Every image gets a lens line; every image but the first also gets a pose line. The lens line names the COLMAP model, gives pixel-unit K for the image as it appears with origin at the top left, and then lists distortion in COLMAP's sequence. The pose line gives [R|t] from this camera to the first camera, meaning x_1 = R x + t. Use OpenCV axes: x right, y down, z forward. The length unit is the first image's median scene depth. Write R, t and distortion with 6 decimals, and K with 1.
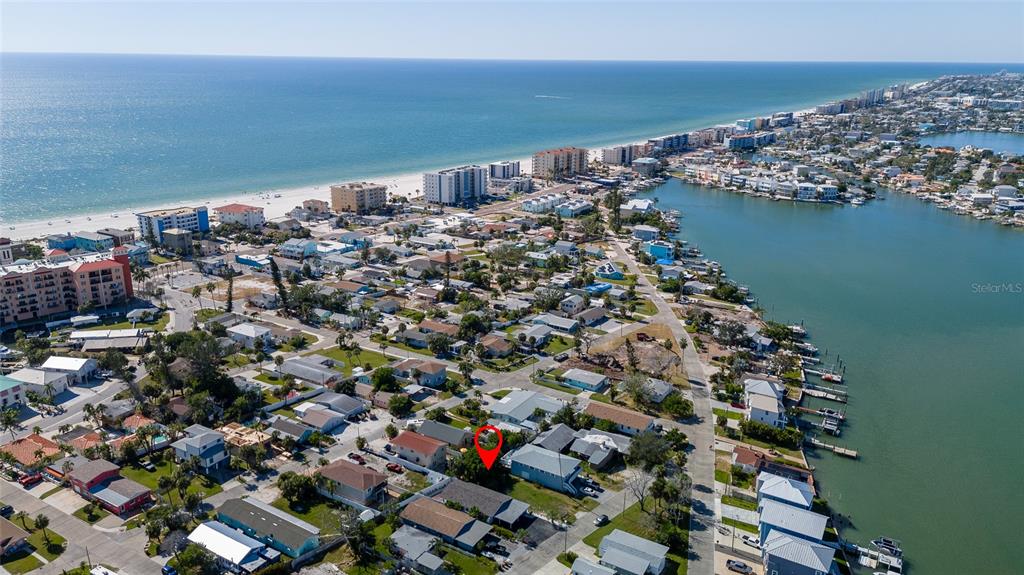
lens RADIAL K [[749.2, 0, 510.7], [0, 749.2, 289.9], [0, 0, 1]] dist [0.094328, -0.107211]
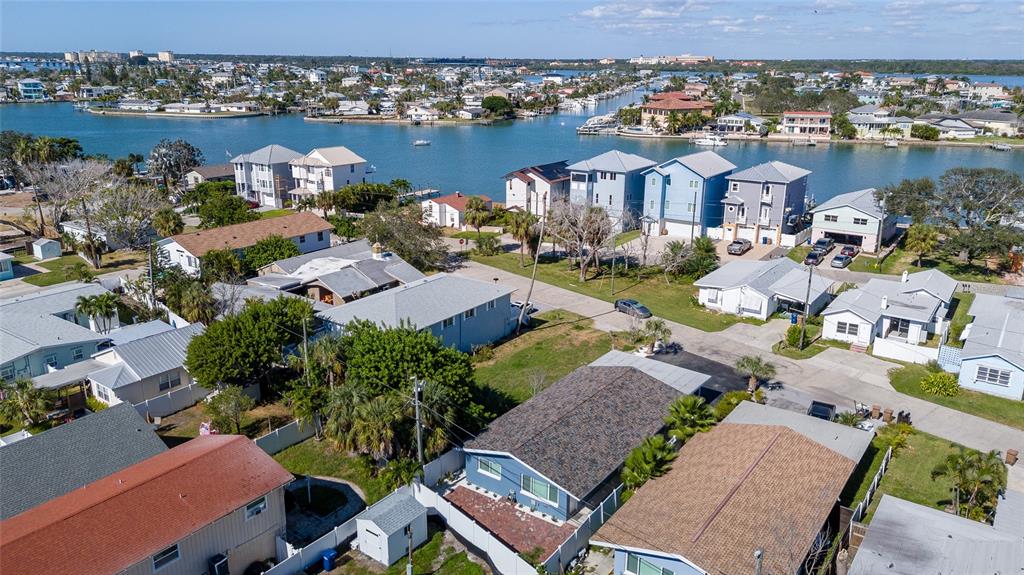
lens RADIAL K [[749.2, 0, 510.7], [0, 749.2, 289.9], [0, 0, 1]] dist [0.094328, -0.107211]
pose [[0.066057, -0.301092, 0.951305, -0.179527], [0.292126, 0.917449, 0.270091, 0.092344], [-0.954096, 0.260059, 0.148561, 0.595299]]
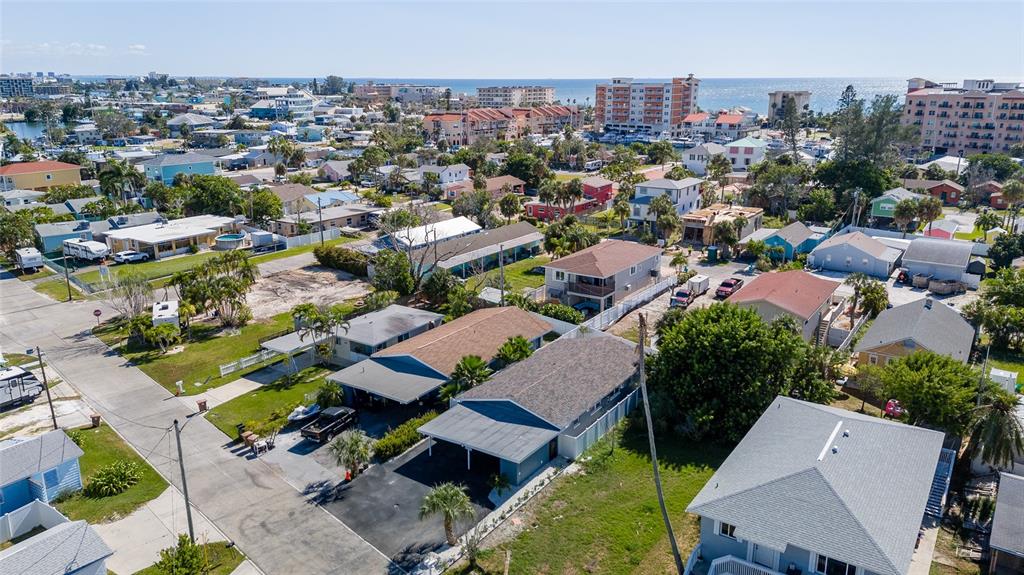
lens RADIAL K [[749.2, 0, 510.7], [0, 749.2, 289.9], [0, 0, 1]] dist [0.094328, -0.107211]
pose [[-0.035490, 0.265463, -0.963468, 0.157760], [-0.299077, 0.917070, 0.263696, 0.098939], [0.953569, 0.297510, 0.046847, 0.583643]]
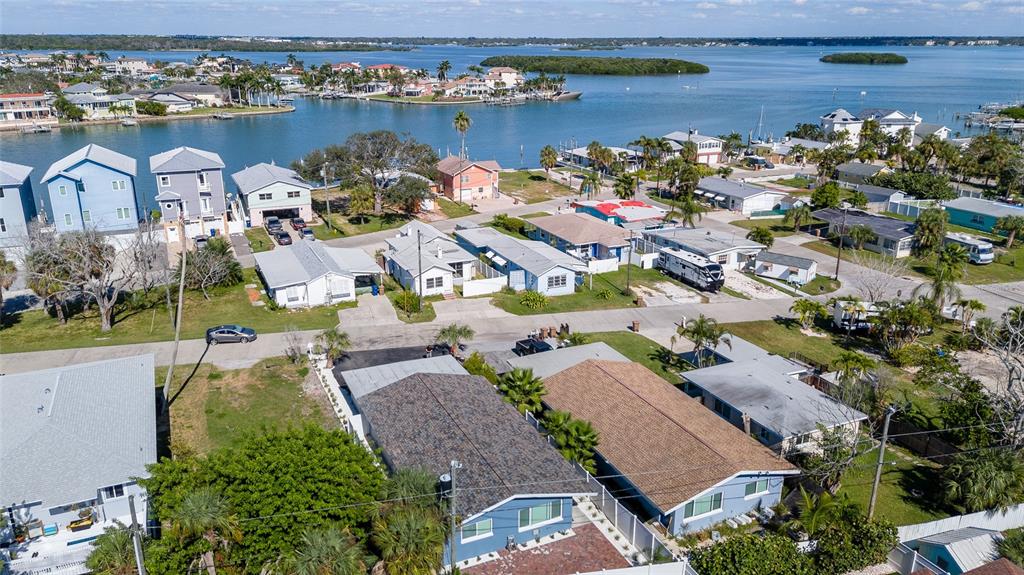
lens RADIAL K [[749.2, 0, 510.7], [0, 749.2, 289.9], [0, 0, 1]] dist [0.094328, -0.107211]
pose [[-0.832841, -0.185646, 0.521452, -0.109309], [0.155894, 0.825269, 0.542797, 0.063613], [-0.531106, 0.533355, -0.658376, 0.690725]]
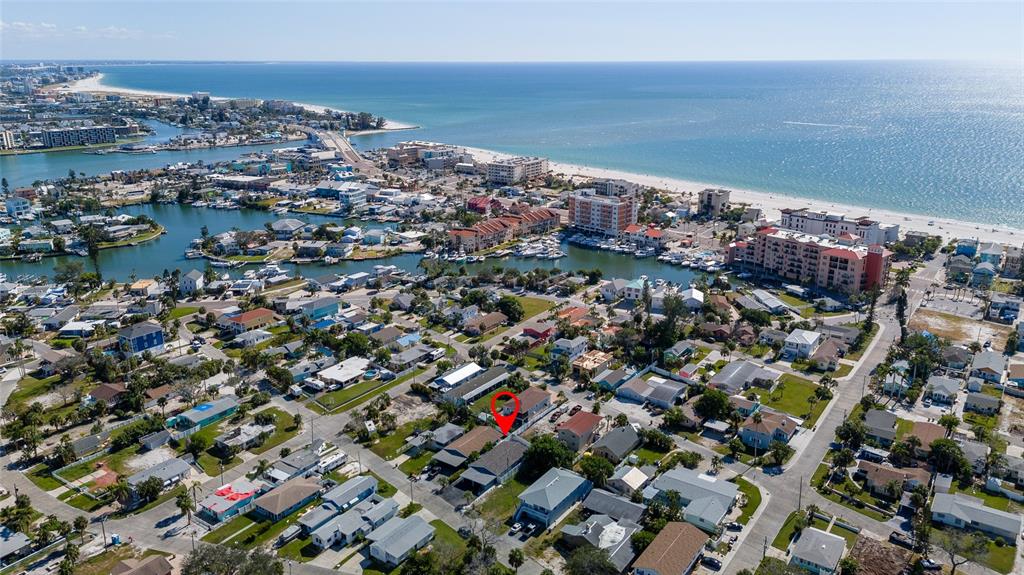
lens RADIAL K [[749.2, 0, 510.7], [0, 749.2, 289.9], [0, 0, 1]] dist [0.094328, -0.107211]
pose [[-0.054969, 0.288407, -0.955929, 0.577202], [-0.298353, 0.908894, 0.291373, -0.169785], [0.952871, 0.301221, 0.036087, 0.551128]]
